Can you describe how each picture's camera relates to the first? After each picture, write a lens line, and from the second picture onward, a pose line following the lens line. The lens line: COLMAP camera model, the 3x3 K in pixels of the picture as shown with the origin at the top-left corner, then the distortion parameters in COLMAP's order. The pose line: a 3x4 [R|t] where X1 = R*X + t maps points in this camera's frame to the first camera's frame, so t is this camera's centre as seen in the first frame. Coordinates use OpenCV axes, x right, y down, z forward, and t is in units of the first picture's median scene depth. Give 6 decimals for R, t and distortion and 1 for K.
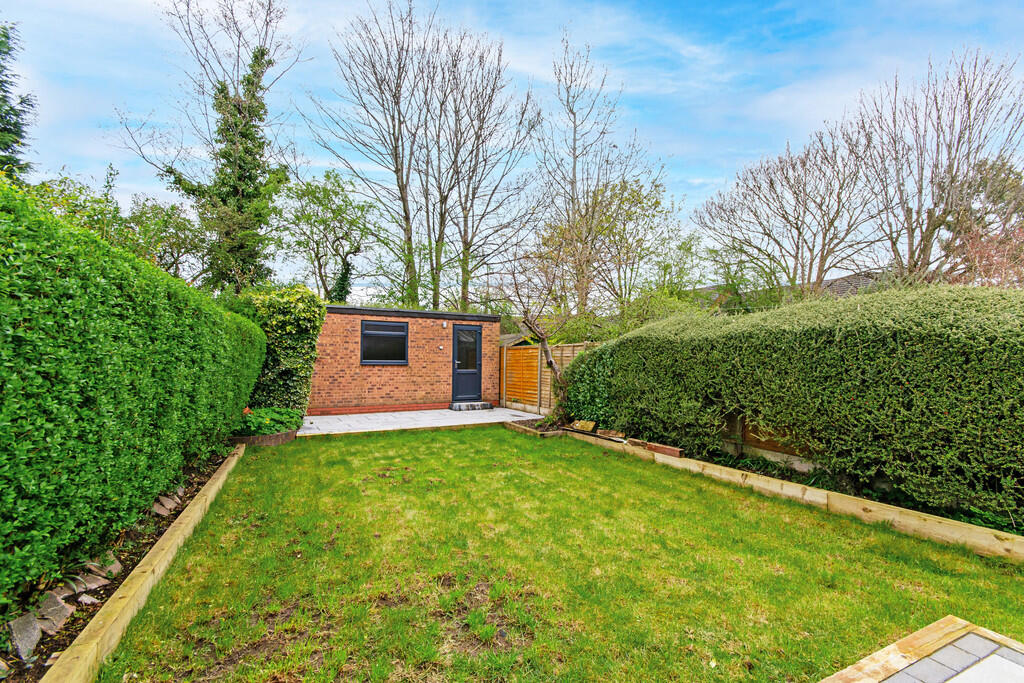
lens RADIAL K [[451.5, 0, 525.3], [0, 451.5, 356.5], [0, 0, 1]] dist [0.002868, 0.000456]
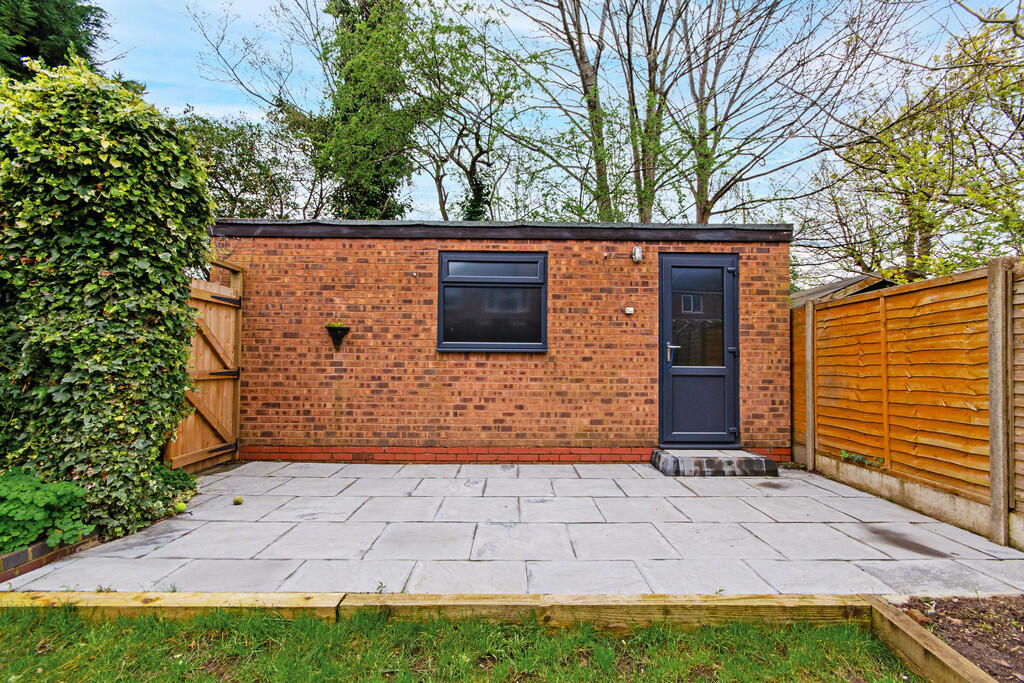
lens RADIAL K [[451.5, 0, 525.3], [0, 451.5, 356.5], [0, 0, 1]] dist [0.002868, 0.000456]
pose [[0.861707, -0.014033, -0.507212, -0.062653], [0.005366, 0.999814, -0.018545, 0.028952], [0.507378, 0.013259, 0.861622, 0.615207]]
